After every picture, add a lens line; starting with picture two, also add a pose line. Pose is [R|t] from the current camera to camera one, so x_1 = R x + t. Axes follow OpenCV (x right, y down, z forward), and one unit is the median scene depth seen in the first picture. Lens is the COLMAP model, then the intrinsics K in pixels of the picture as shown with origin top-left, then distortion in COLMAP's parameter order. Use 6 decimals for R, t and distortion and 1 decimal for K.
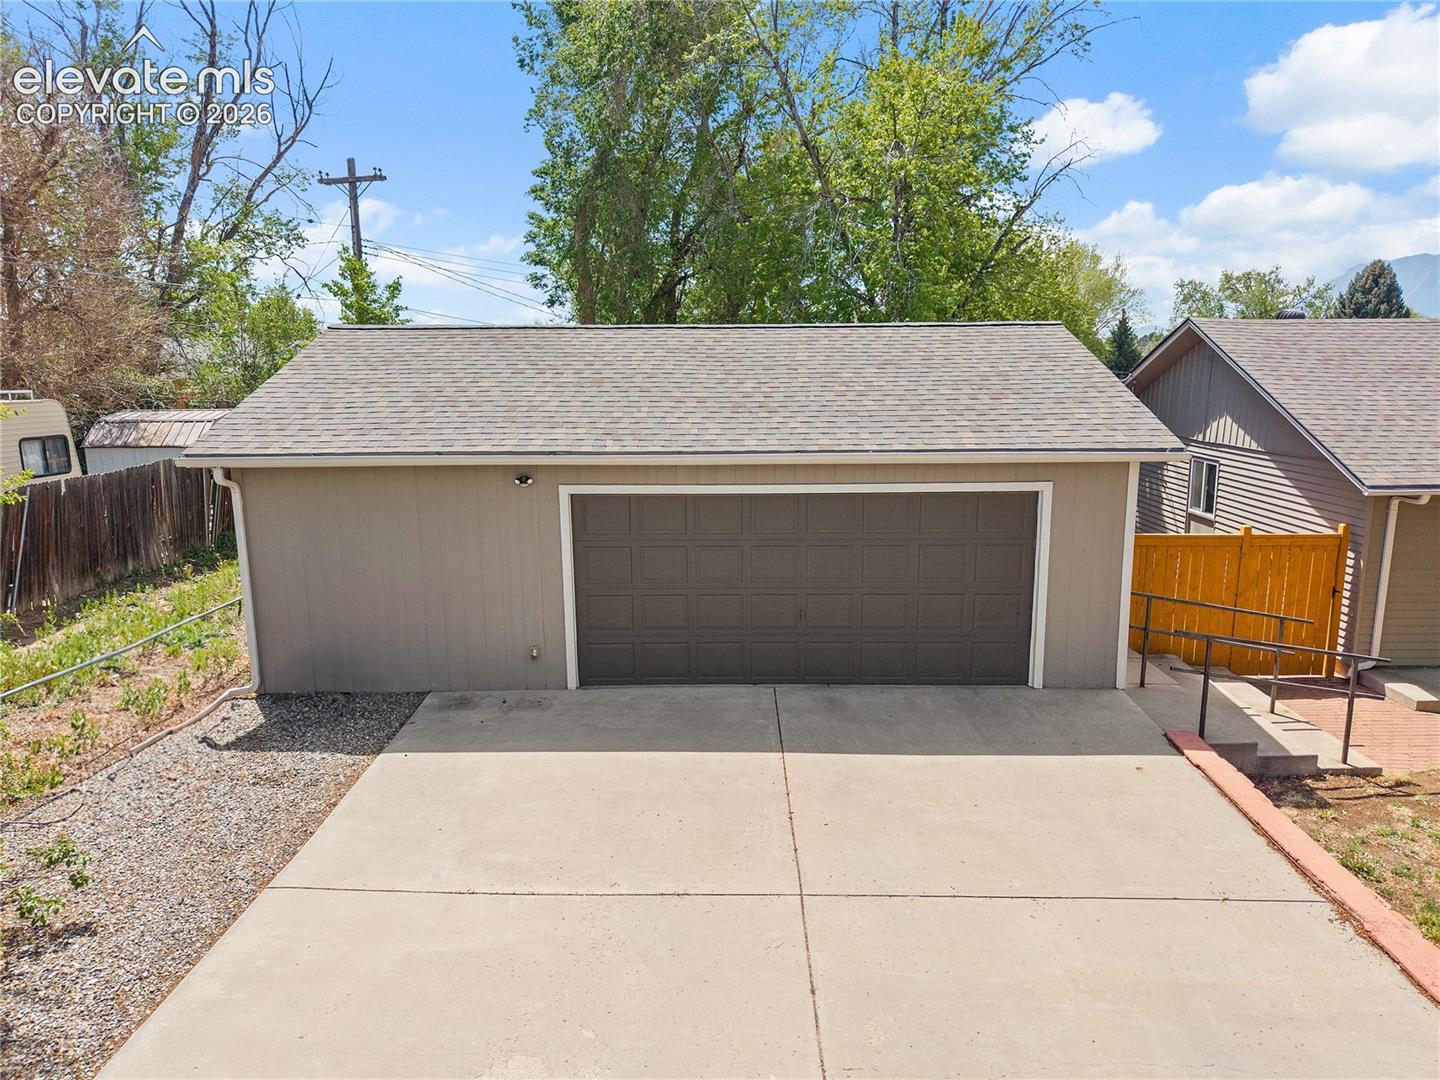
lens RADIAL K [[962.7, 0, 714.0], [0, 962.7, 540.7], [0, 0, 1]] dist [0.021778, -0.024301]
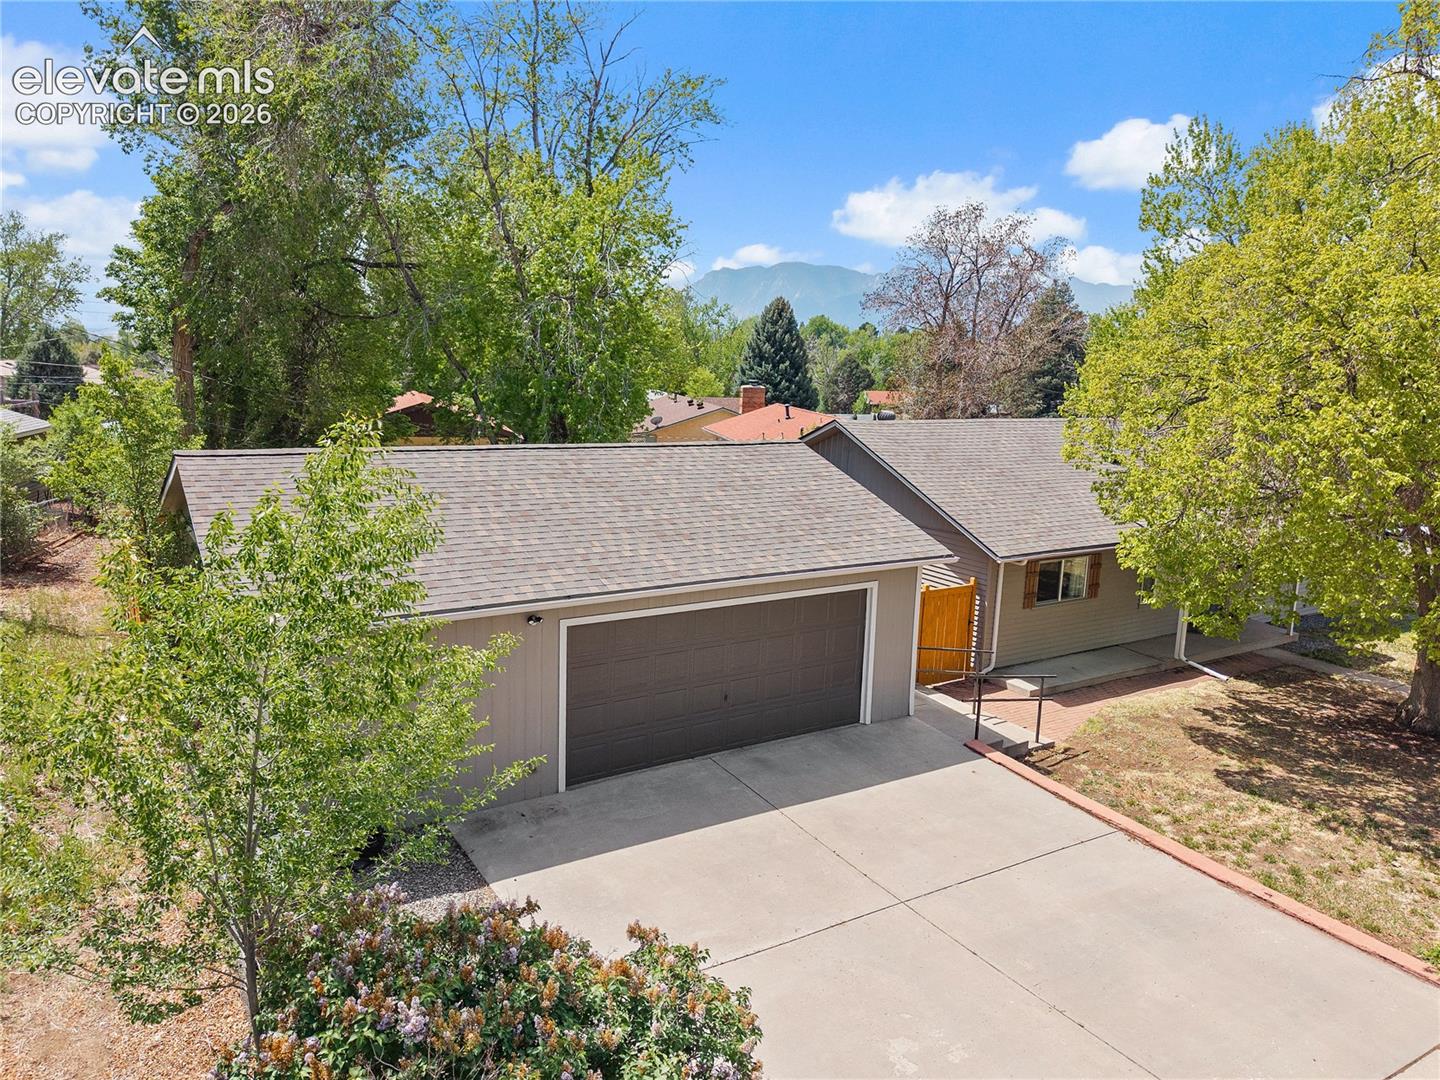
lens RADIAL K [[1007.0, 0, 707.1], [0, 1007.0, 533.5], [0, 0, 1]] dist [0.040746, -0.052308]
pose [[0.841172, -0.063045, 0.537080, -0.648367], [0.061698, 0.997884, 0.020506, -0.173425], [-0.537237, 0.015888, 0.843282, -0.124230]]
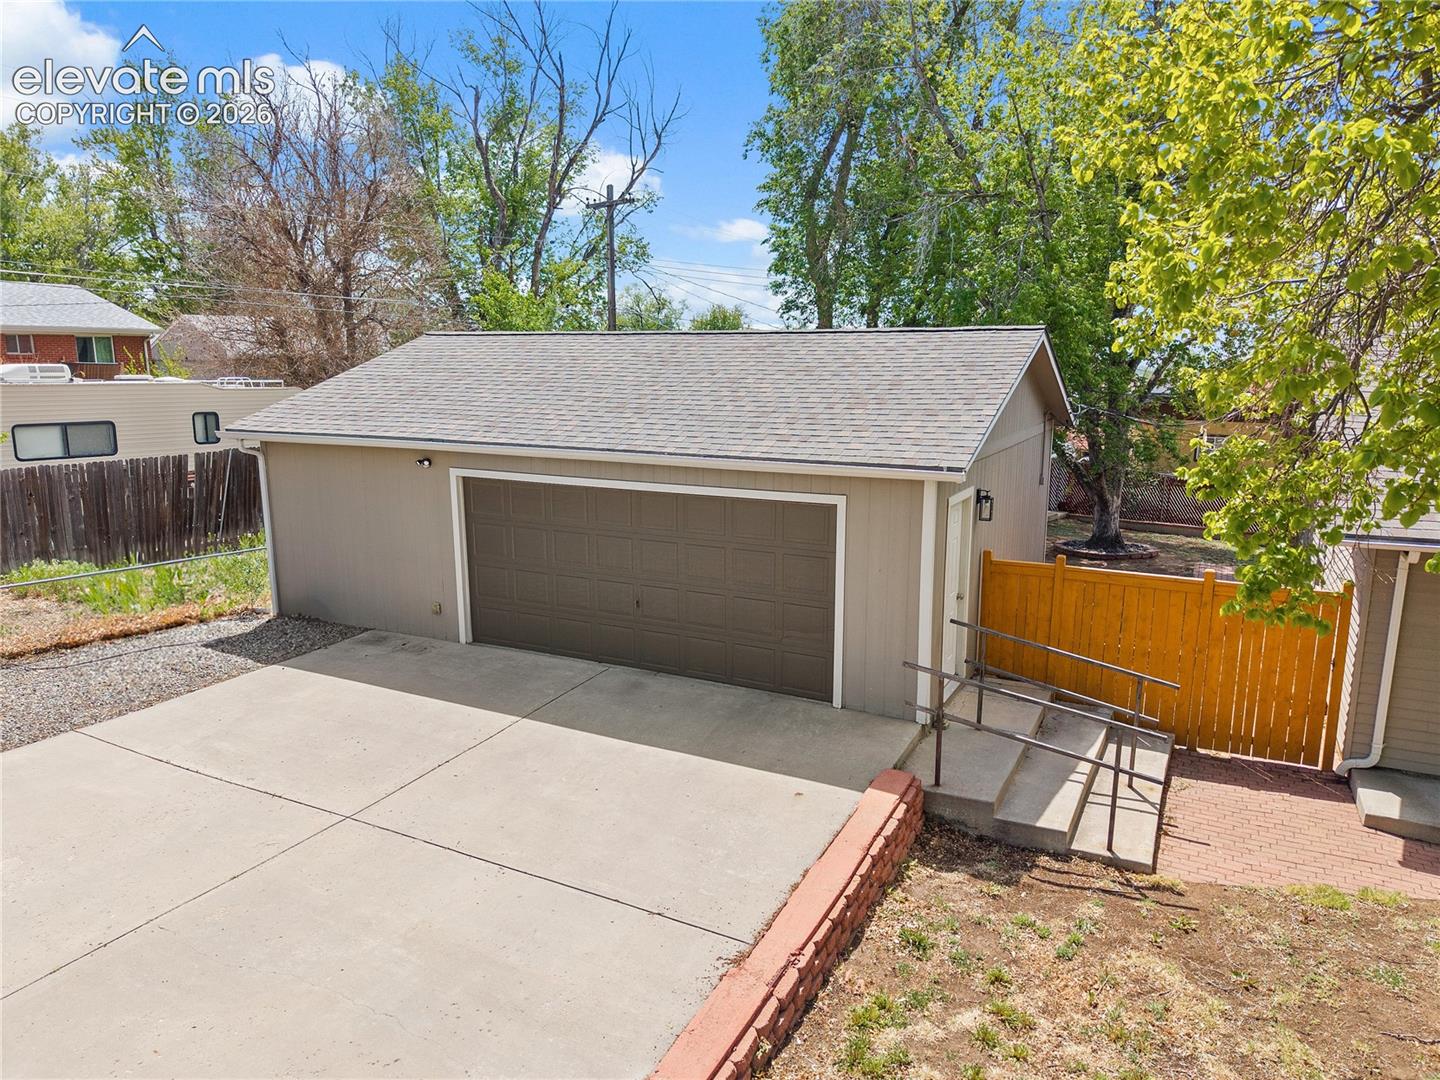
lens RADIAL K [[948.0, 0, 720.0], [0, 948.0, 540.0], [0, 0, 1]] dist [0.018624, -0.022635]
pose [[0.898380, 0.092176, -0.429437, 0.632837], [-0.091681, 0.995548, 0.021892, -0.025308], [0.429543, 0.019704, 0.902831, 0.089961]]
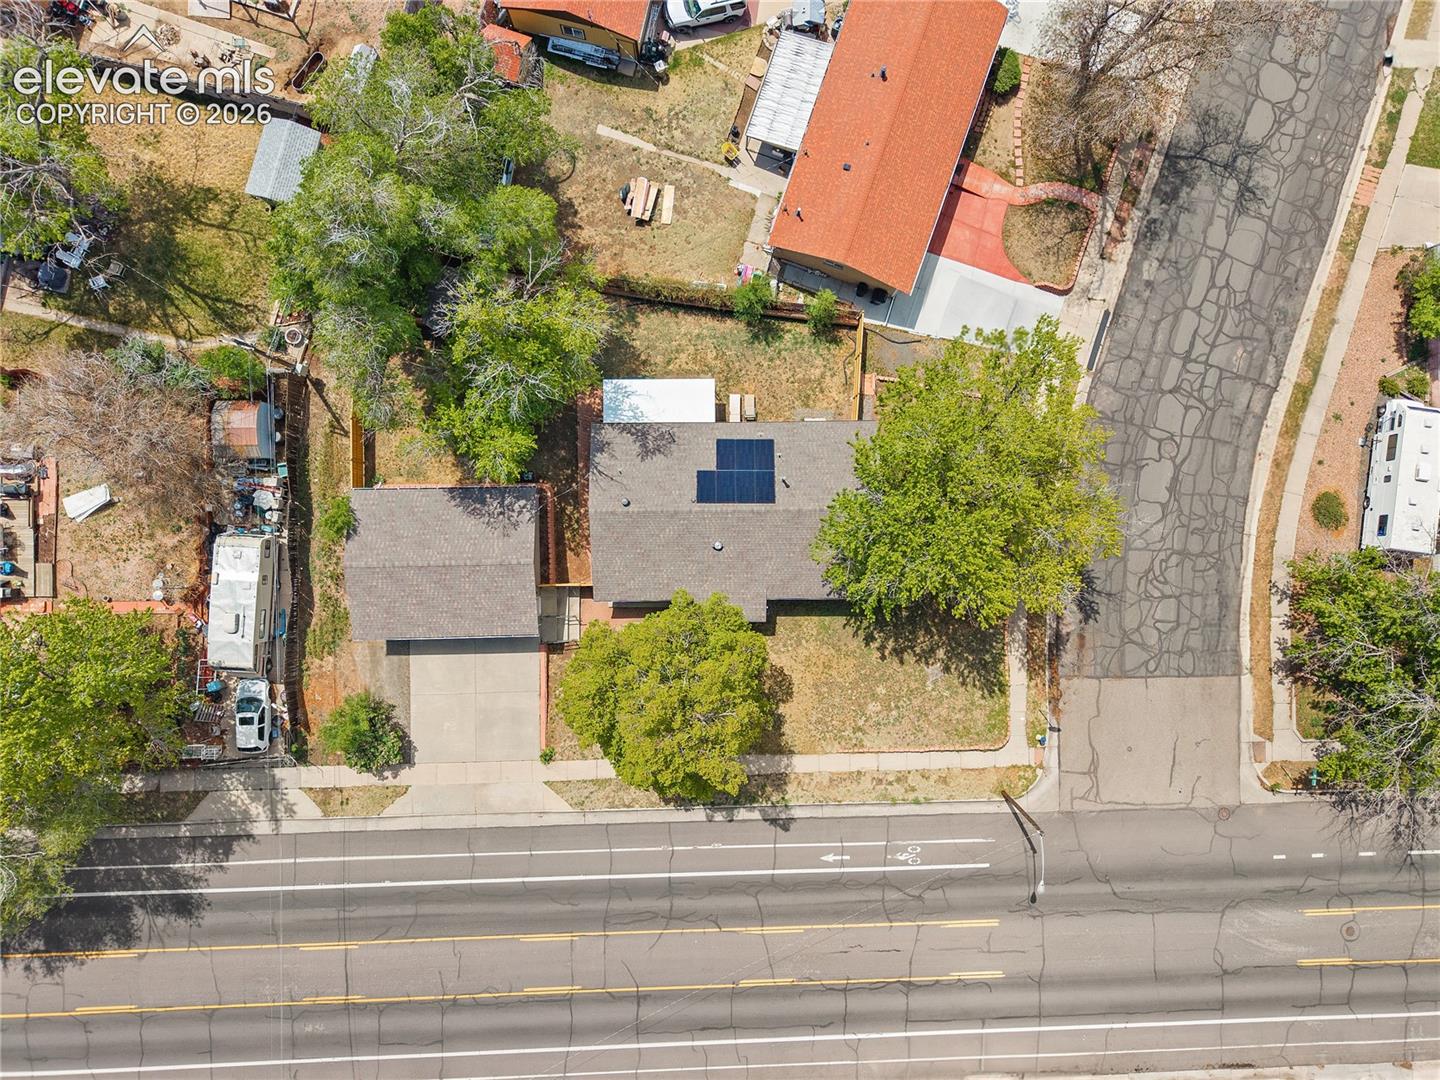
lens RADIAL K [[1007.0, 0, 707.1], [0, 1007.0, 533.5], [0, 0, 1]] dist [0.040746, -0.052308]
pose [[0.999361, -0.030641, 0.018414, 1.276414], [-0.012478, 0.183711, 0.982901, -5.508313], [-0.033500, -0.982503, 0.183211, 0.448942]]
